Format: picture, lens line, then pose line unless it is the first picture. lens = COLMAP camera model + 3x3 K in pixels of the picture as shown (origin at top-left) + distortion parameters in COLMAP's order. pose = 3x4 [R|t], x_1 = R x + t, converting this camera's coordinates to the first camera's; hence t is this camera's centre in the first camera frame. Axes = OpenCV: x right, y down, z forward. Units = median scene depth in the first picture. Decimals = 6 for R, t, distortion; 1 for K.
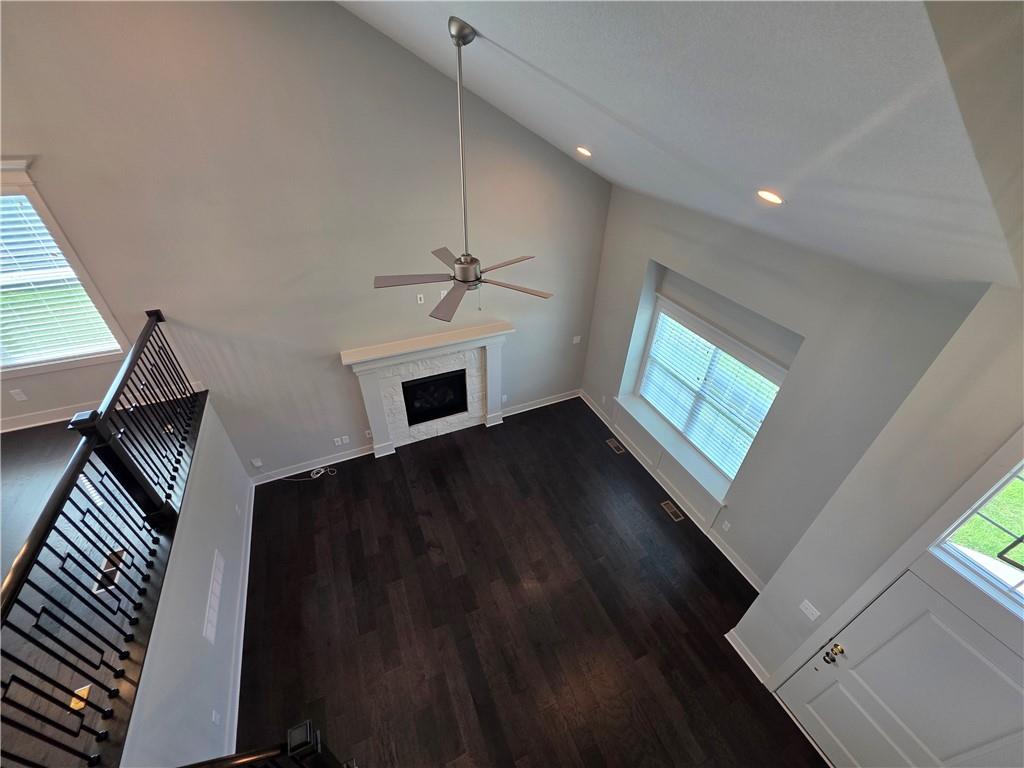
lens RADIAL K [[409.3, 0, 513.6], [0, 409.3, 379.5], [0, 0, 1]] dist [-0.001243, 0.000766]
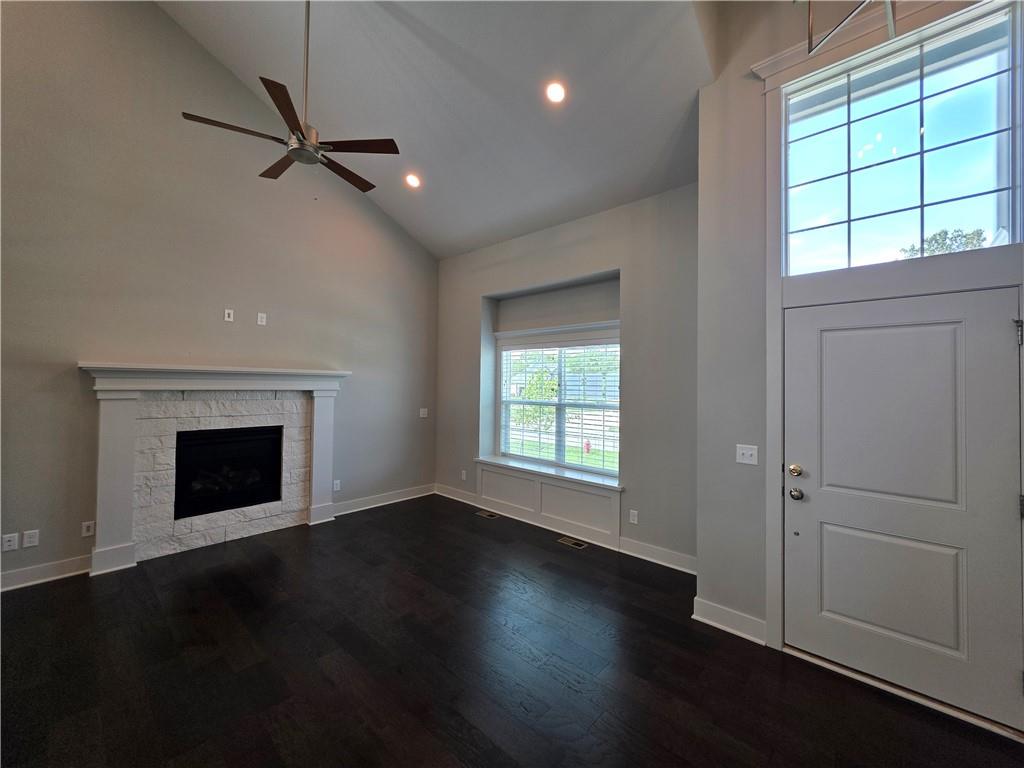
lens RADIAL K [[409.3, 0, 514.7], [0, 409.3, 376.1], [0, 0, 1]] dist [-0.001243, 0.000766]
pose [[0.917517, -0.005685, 0.397657, -0.023736], [0.240759, 0.803794, -0.544013, 0.432677], [-0.316542, 0.594881, 0.738863, 0.244551]]
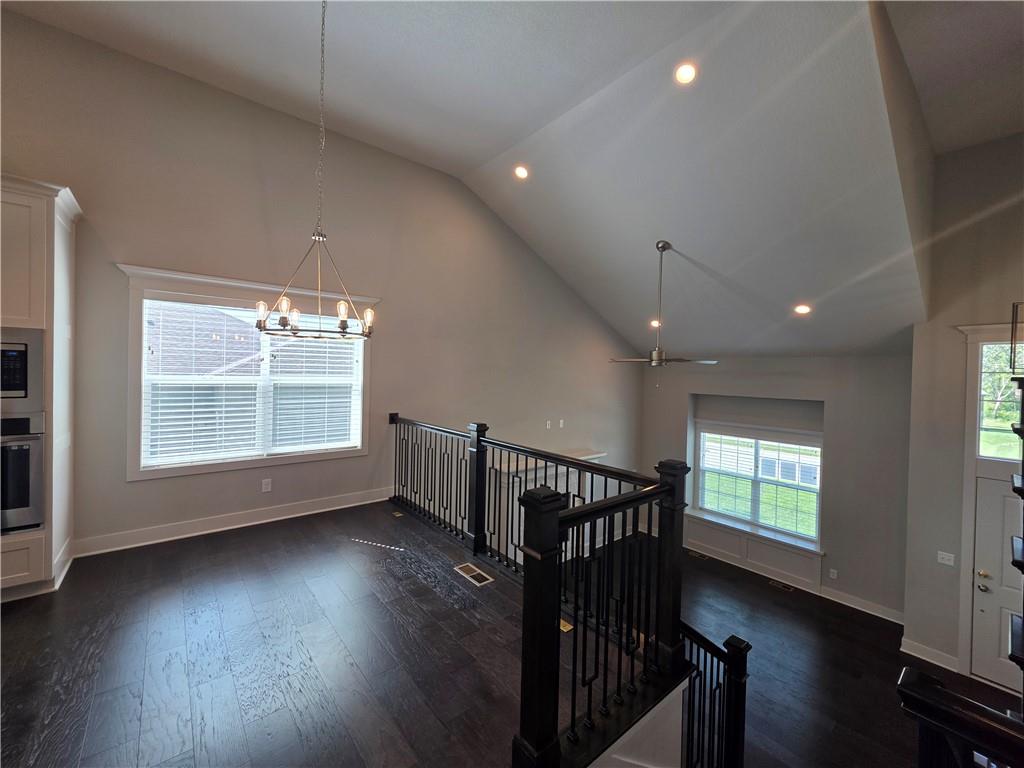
lens RADIAL K [[409.3, 0, 514.4], [0, 409.3, 376.2], [0, 0, 1]] dist [-0.001243, 0.000766]
pose [[0.963963, -0.004623, 0.265996, -0.592912], [0.156263, 0.819032, -0.552058, 0.331790], [-0.215307, 0.573729, 0.790239, -0.078804]]
